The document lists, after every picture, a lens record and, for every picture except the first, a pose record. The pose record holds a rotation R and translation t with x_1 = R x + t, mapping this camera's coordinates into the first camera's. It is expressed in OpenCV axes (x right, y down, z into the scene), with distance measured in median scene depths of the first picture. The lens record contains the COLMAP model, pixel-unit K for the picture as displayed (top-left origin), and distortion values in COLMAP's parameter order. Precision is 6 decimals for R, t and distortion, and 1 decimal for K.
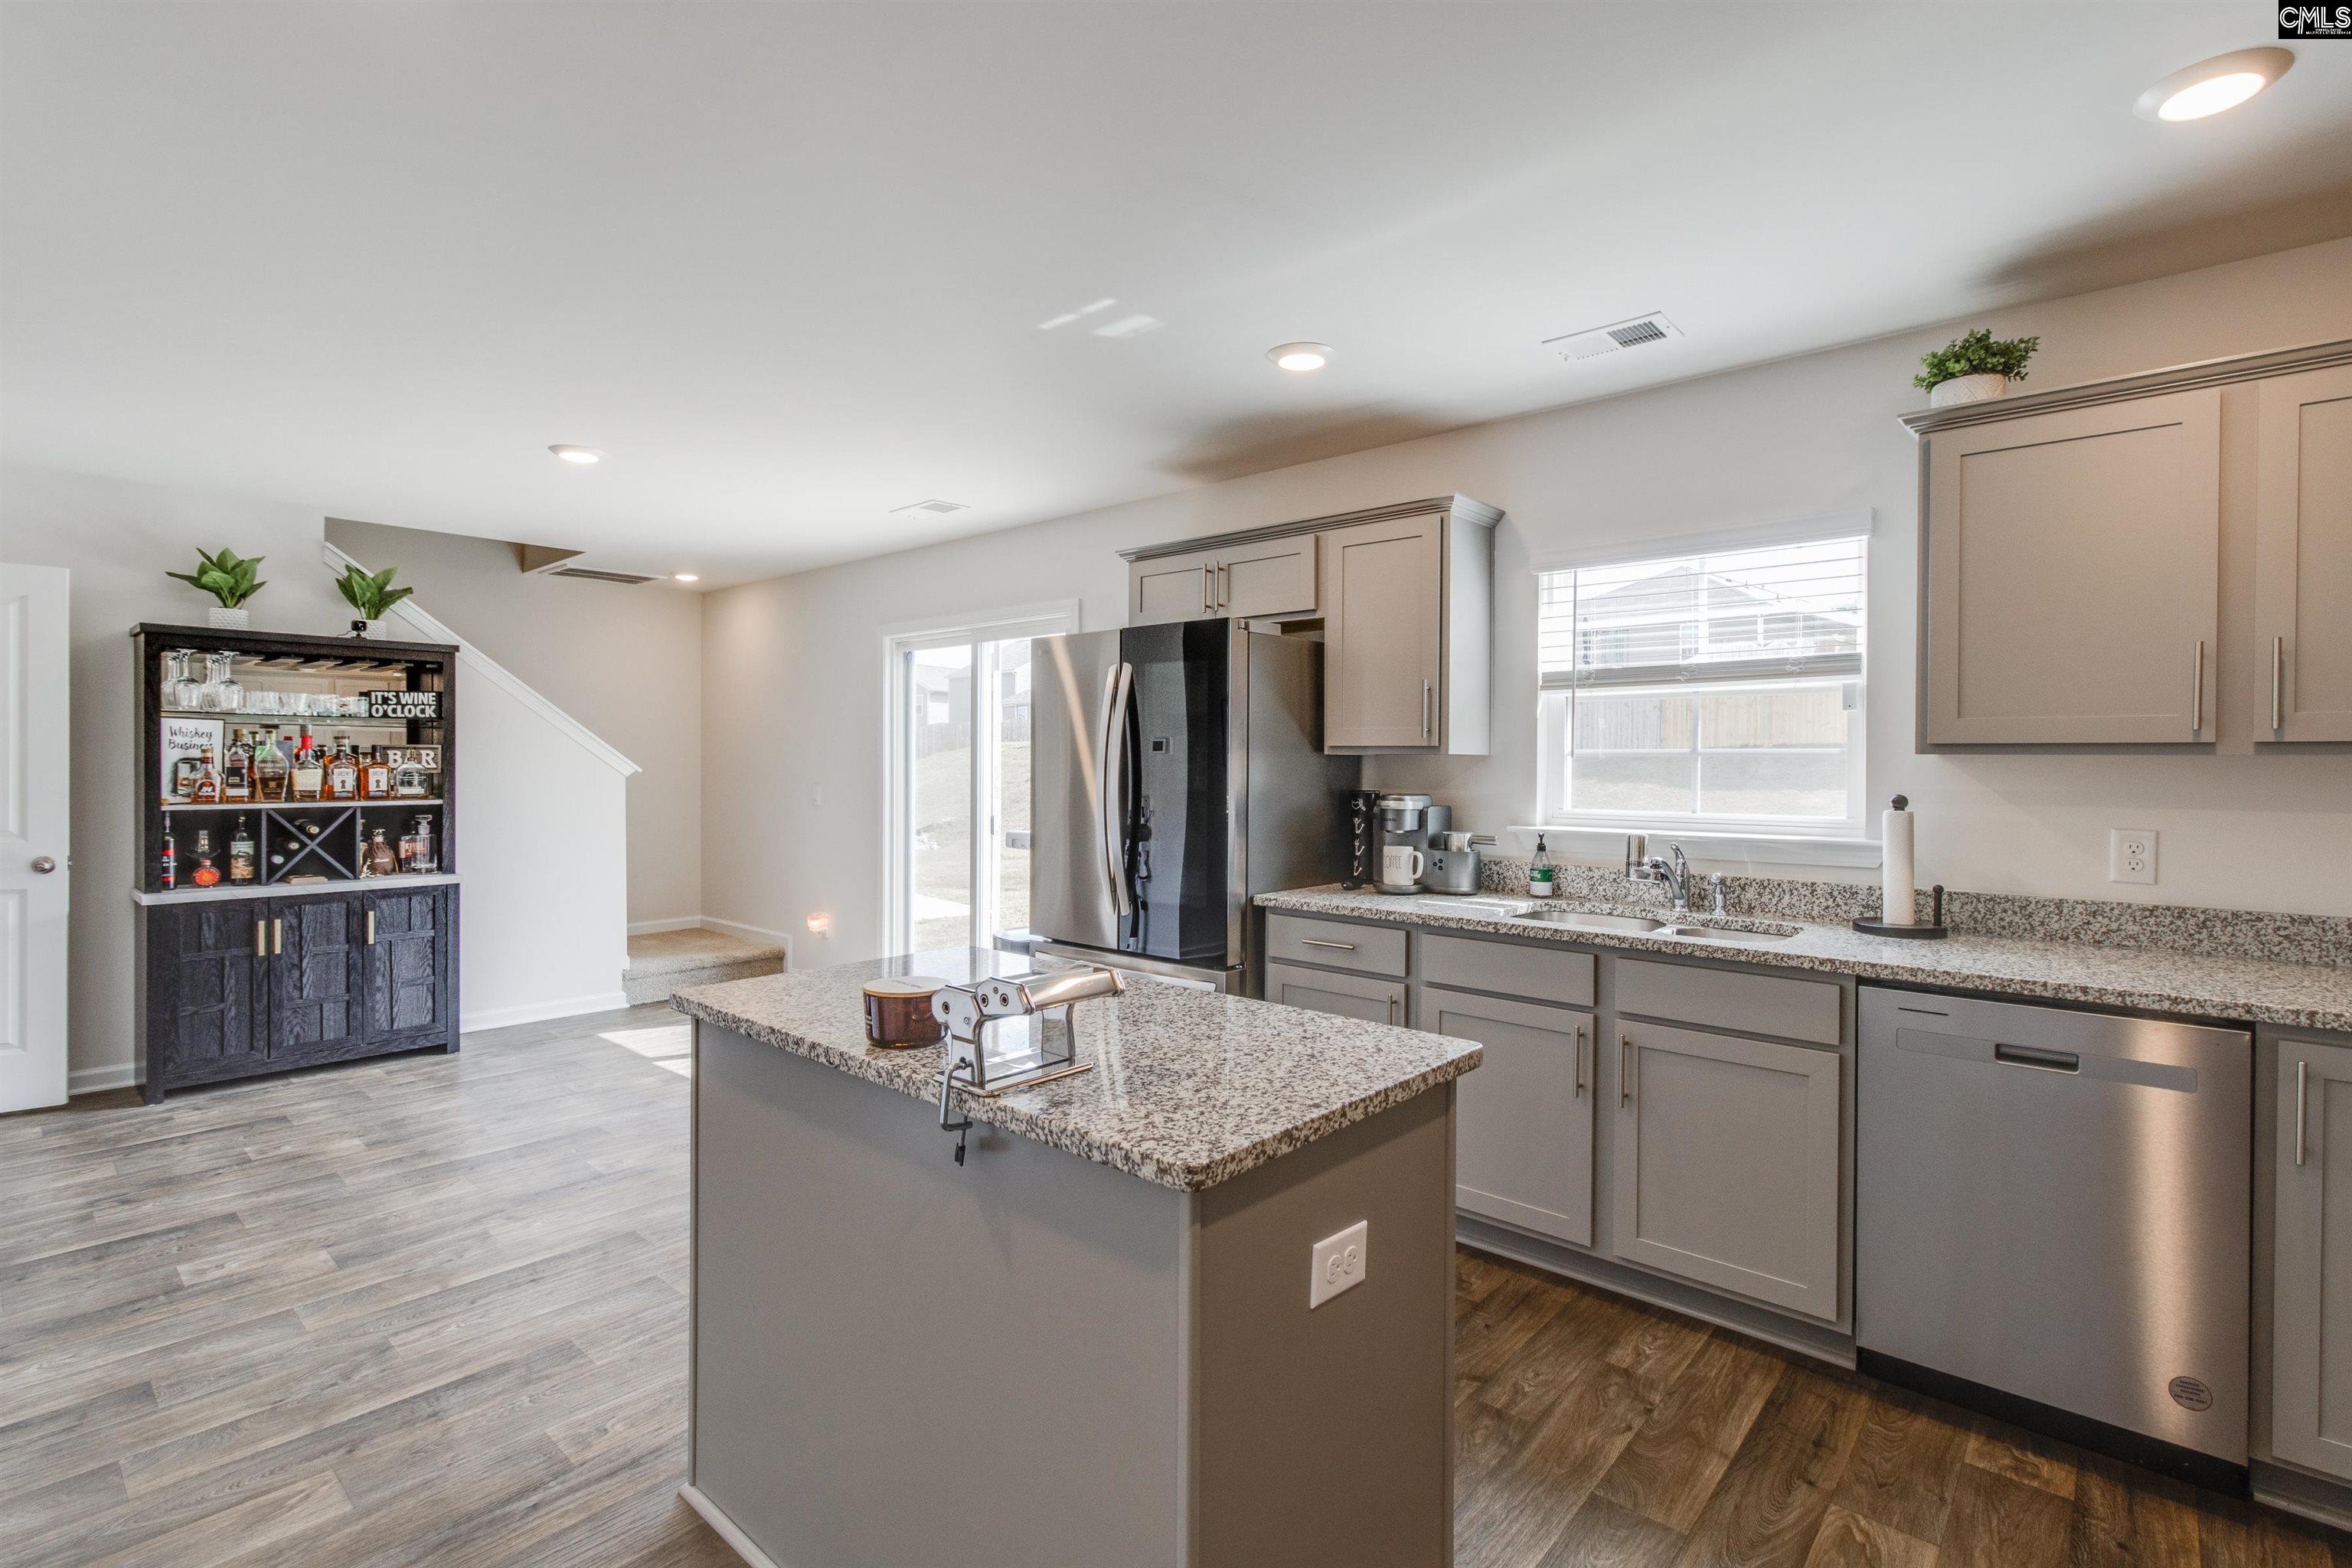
lens RADIAL K [[1086.8, 0, 1190.6], [0, 1086.8, 770.3], [0, 0, 1]] dist [0.004775, 0.000501]
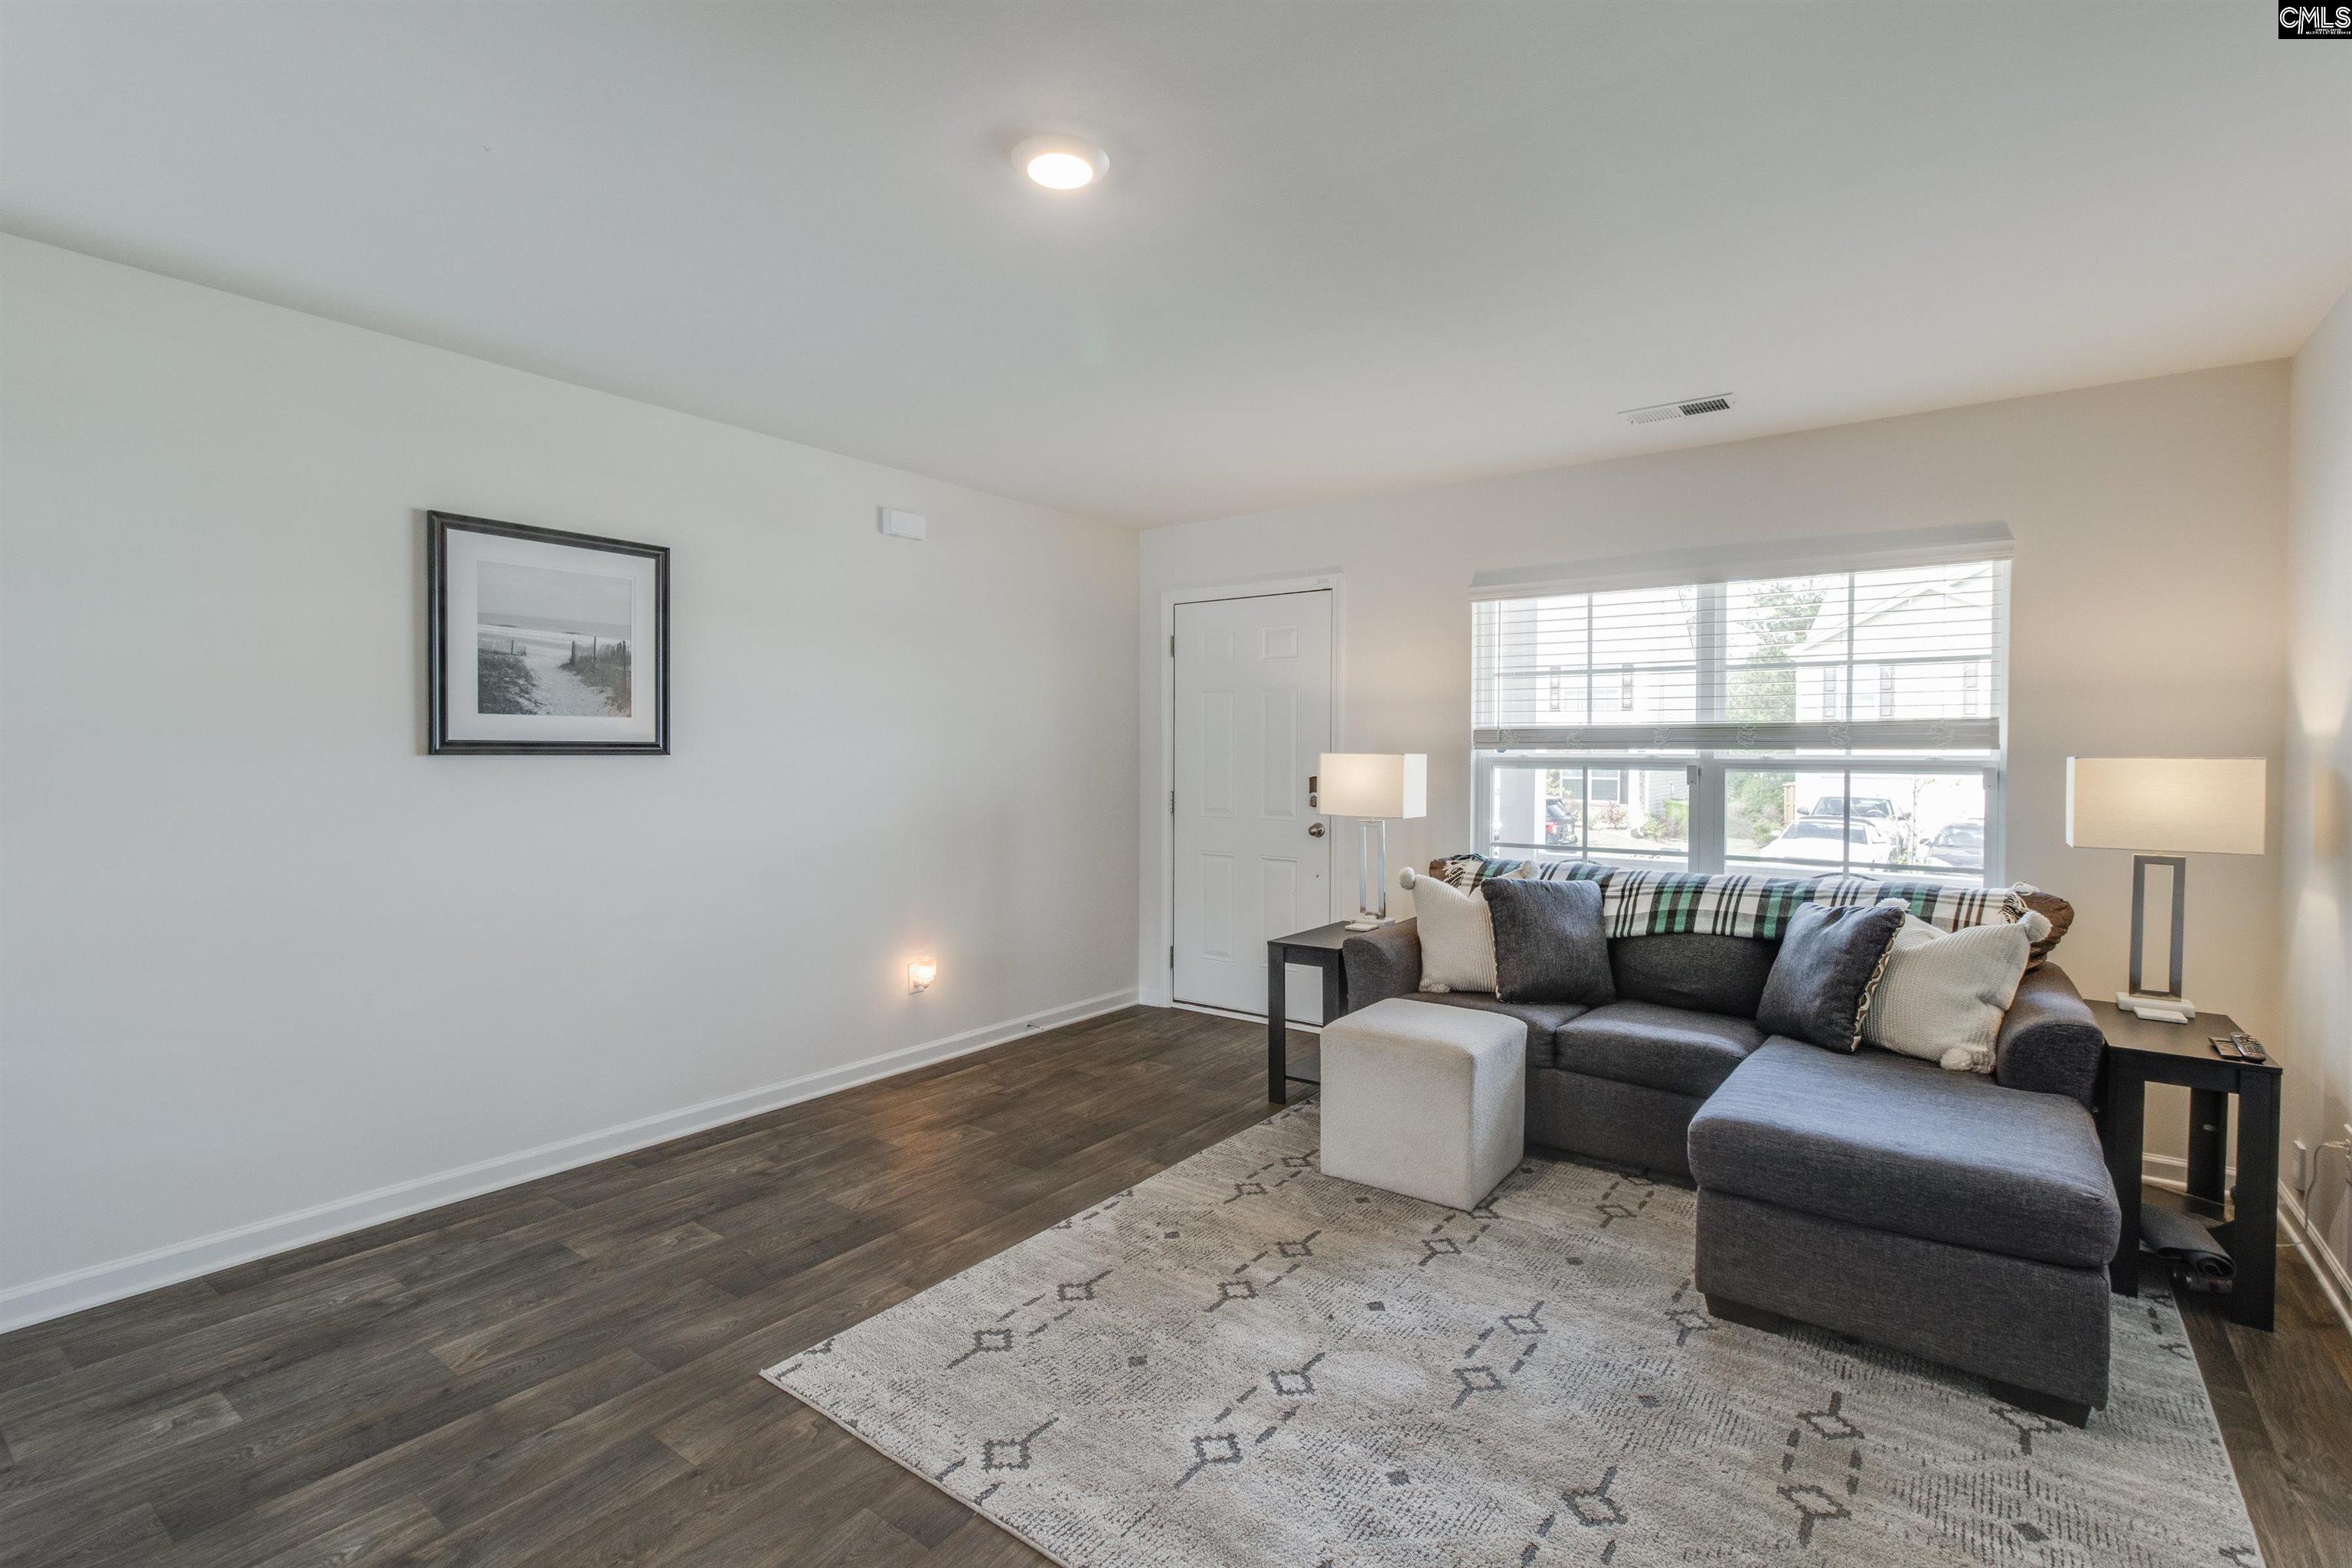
lens RADIAL K [[1086.8, 0, 1175.8], [0, 1086.8, 742.0], [0, 0, 1]] dist [0.004775, 0.000501]
pose [[-0.996858, -0.013505, -0.078046, -1.390966], [-0.013416, 0.999909, -0.001669, -0.009031], [0.078062, -0.000617, -0.996948, 2.251105]]
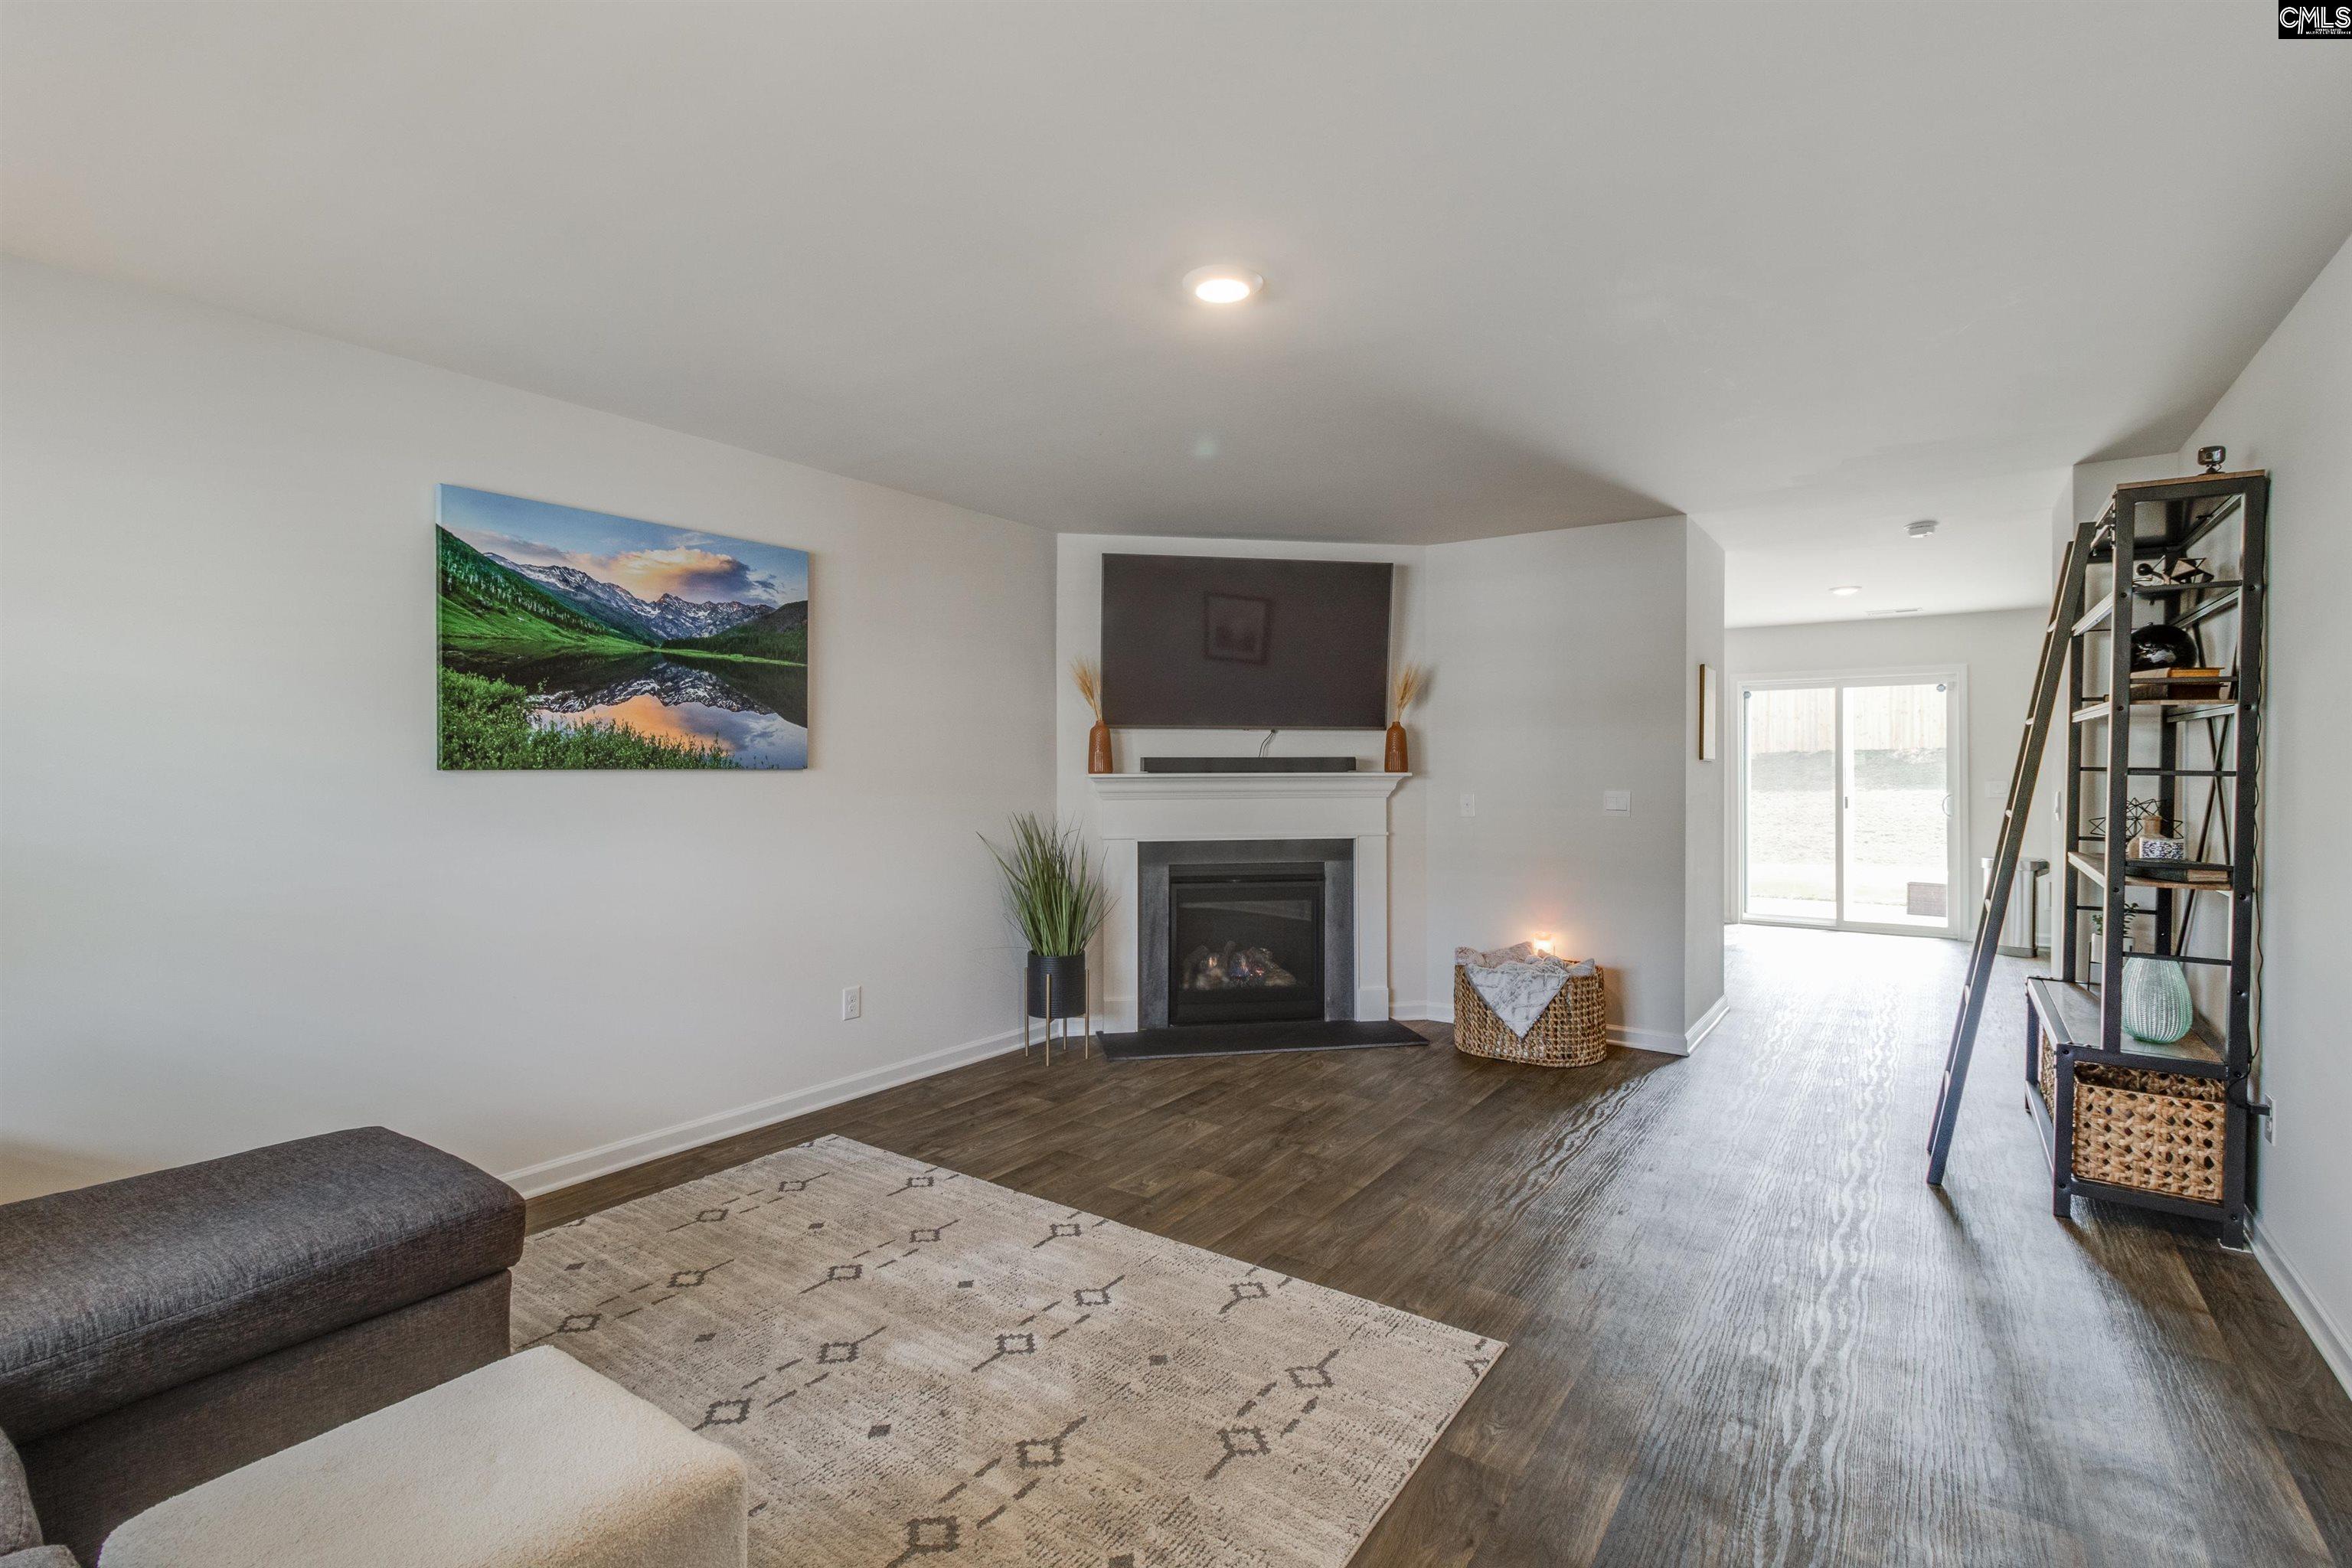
lens RADIAL K [[1086.8, 0, 1188.0], [0, 1086.8, 774.7], [0, 0, 1]] dist [0.004775, 0.000501]
pose [[0.992400, -0.007884, 0.122799, -1.518674], [0.008604, 0.999949, -0.005336, 0.007522], [-0.122751, 0.006352, 0.992417, 0.464660]]
